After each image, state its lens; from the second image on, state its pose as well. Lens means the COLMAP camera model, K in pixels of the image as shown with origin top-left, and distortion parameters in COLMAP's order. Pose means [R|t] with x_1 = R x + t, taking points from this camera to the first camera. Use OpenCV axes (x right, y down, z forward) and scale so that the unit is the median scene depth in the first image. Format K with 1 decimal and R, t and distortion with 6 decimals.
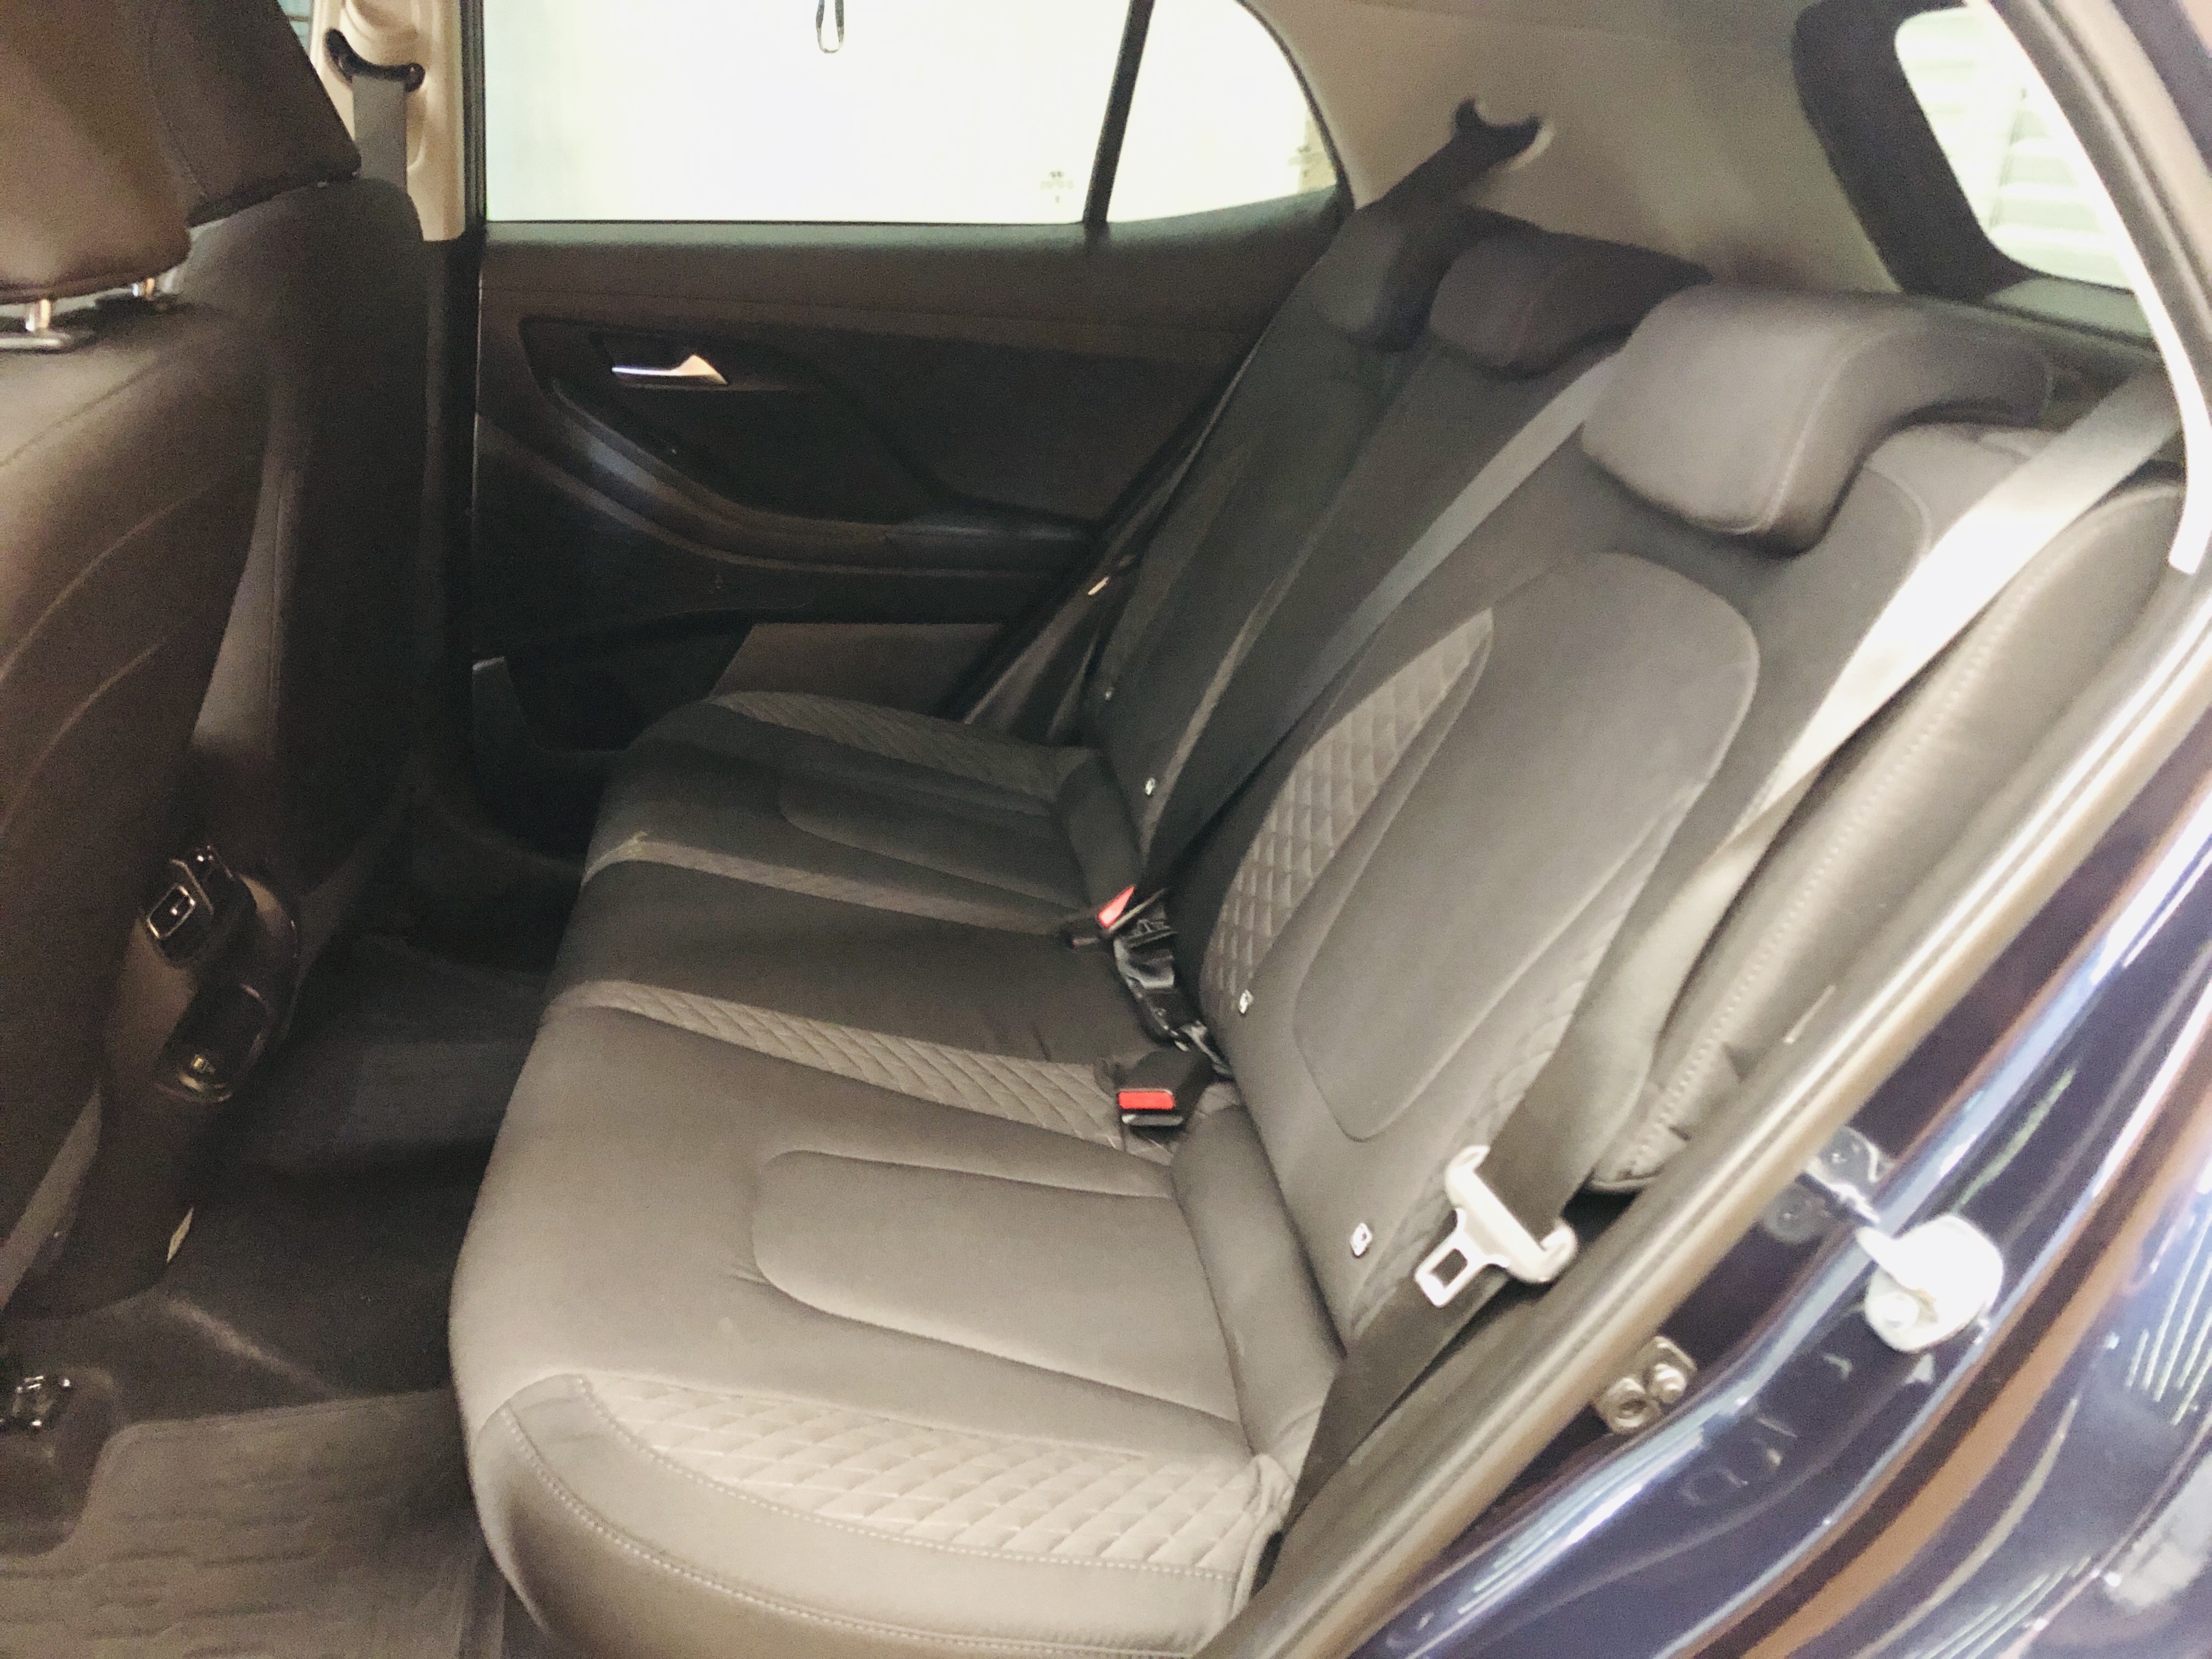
lens RADIAL K [[1824.7, 0, 1106.0], [0, 1824.7, 829.5], [0, 0, 1]] dist [0.083984, -0.143296]
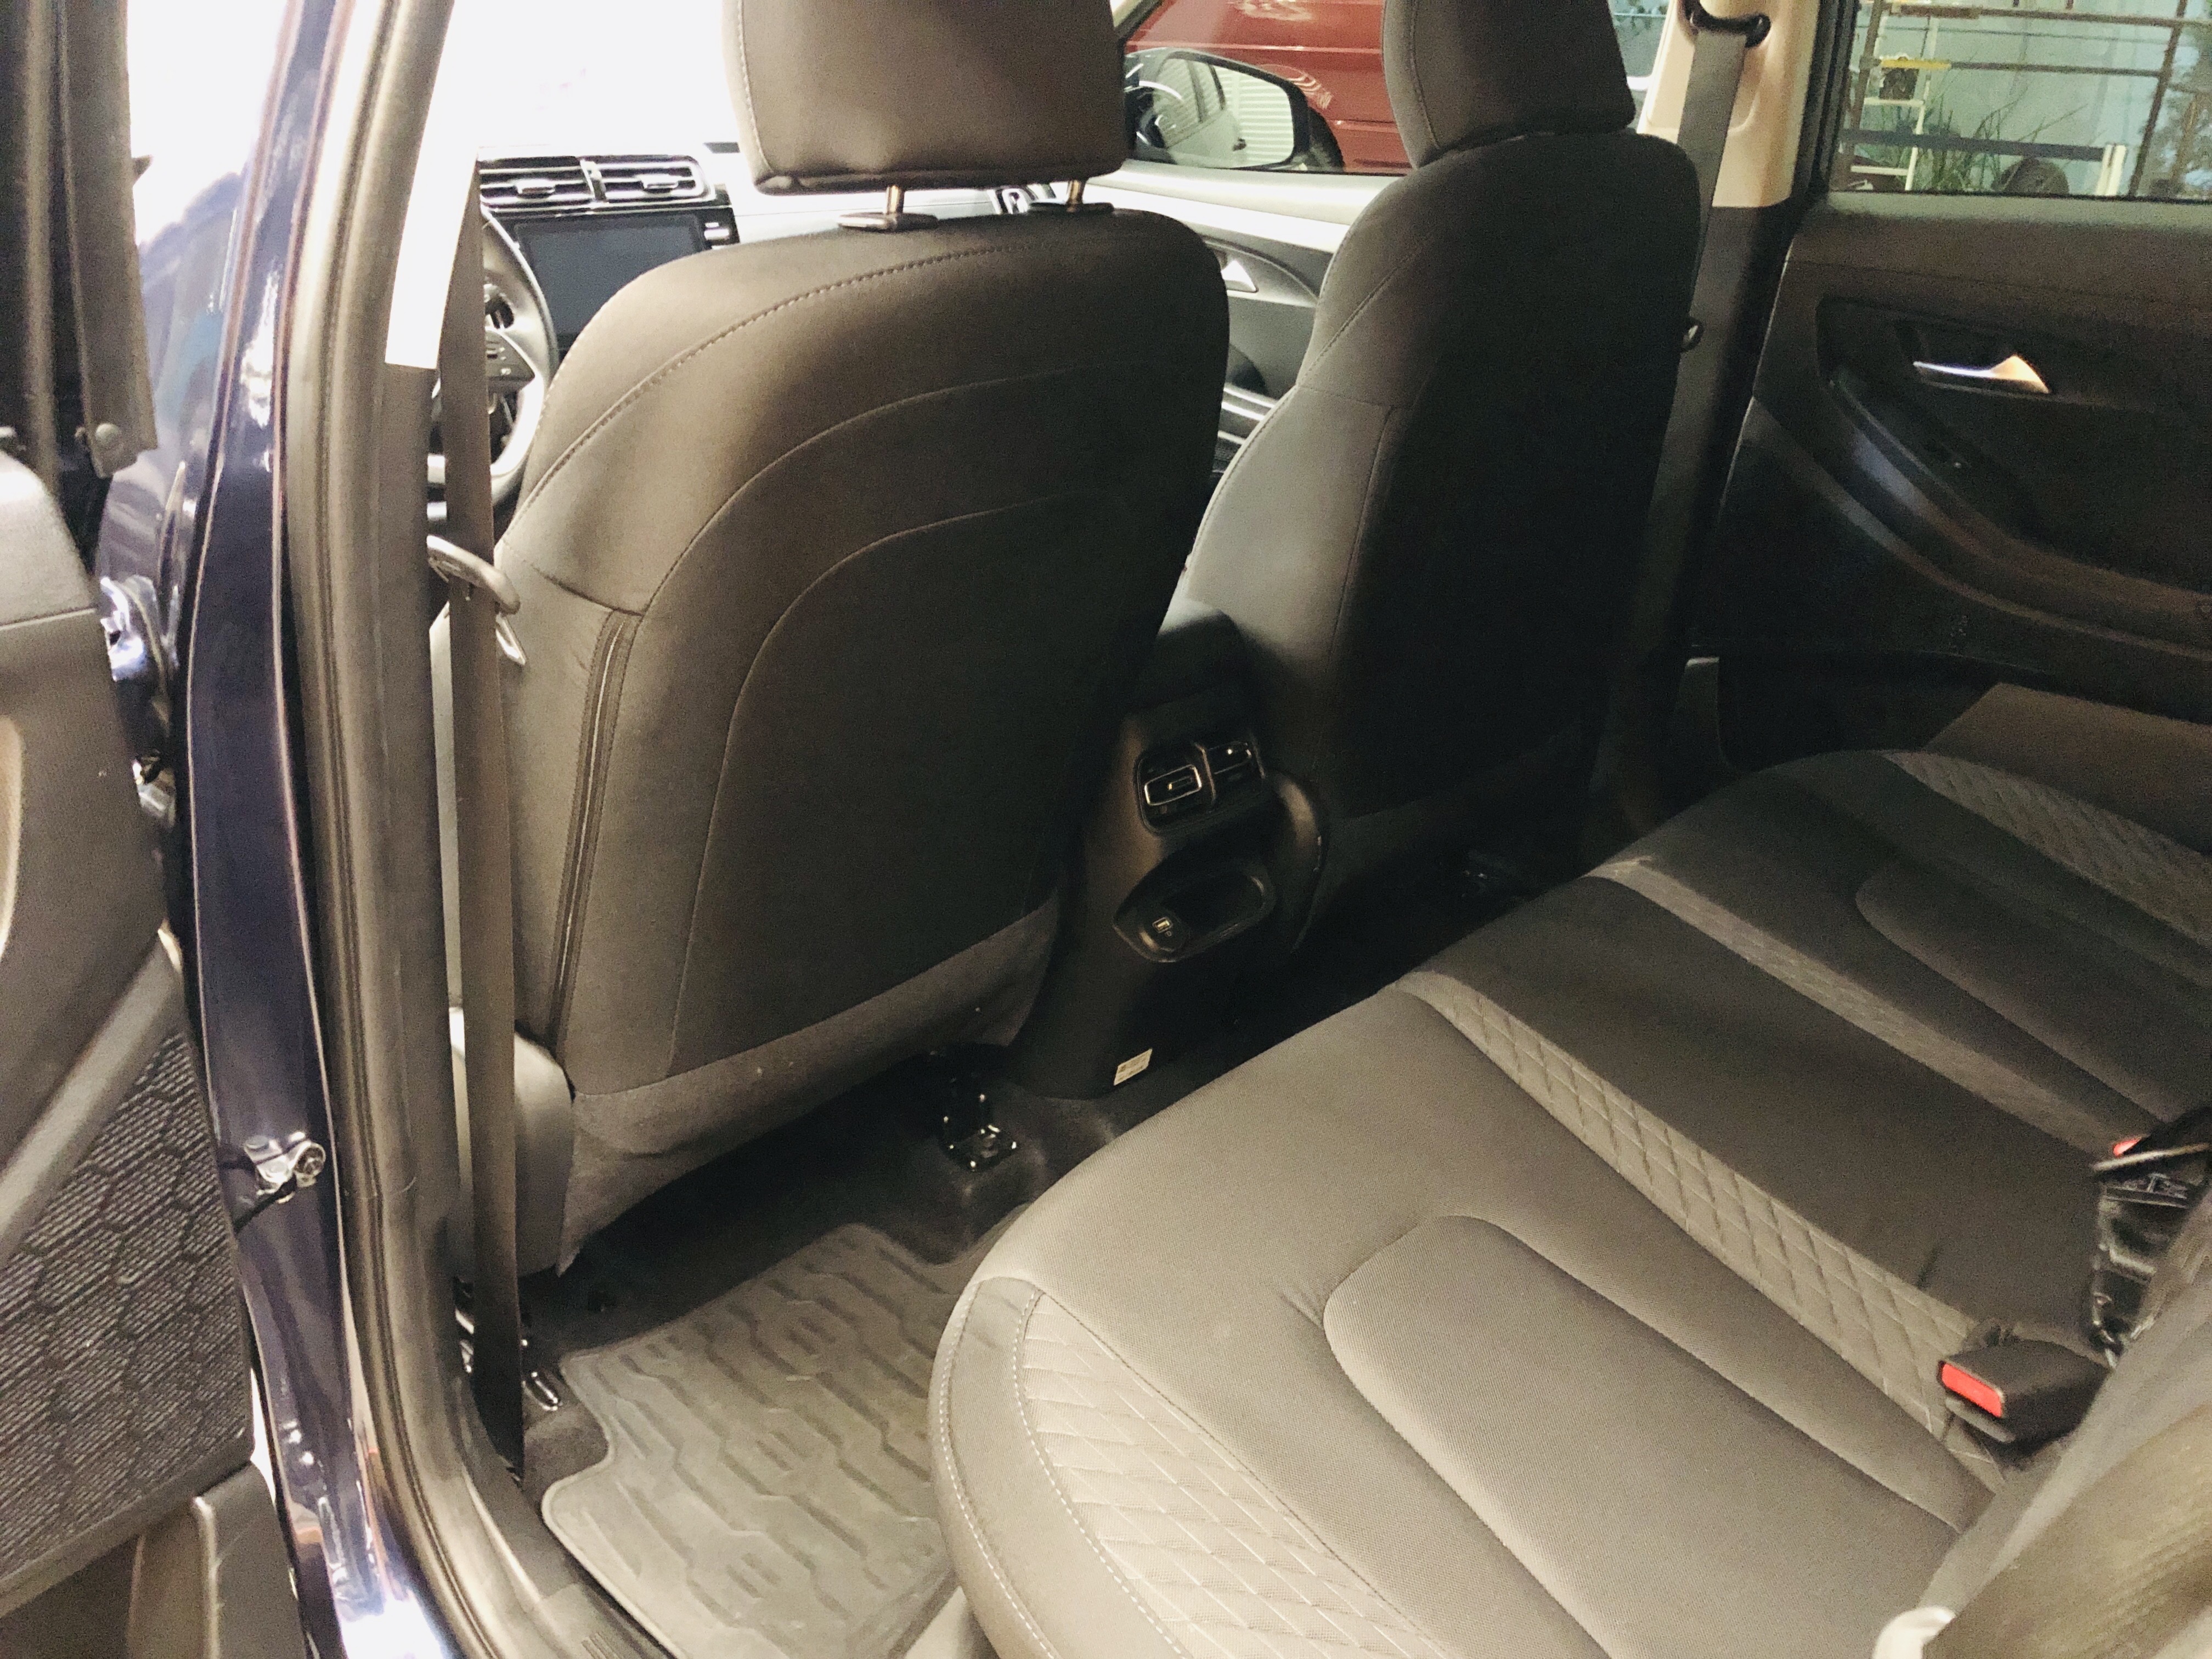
lens RADIAL K [[1824.7, 0, 1106.0], [0, 1824.7, 829.5], [0, 0, 1]] dist [0.083984, -0.143296]
pose [[0.622388, 0.280632, -0.730670, 0.208326], [-0.286520, 0.950407, 0.120968, -0.038615], [0.728381, 0.134062, 0.671929, 0.174355]]
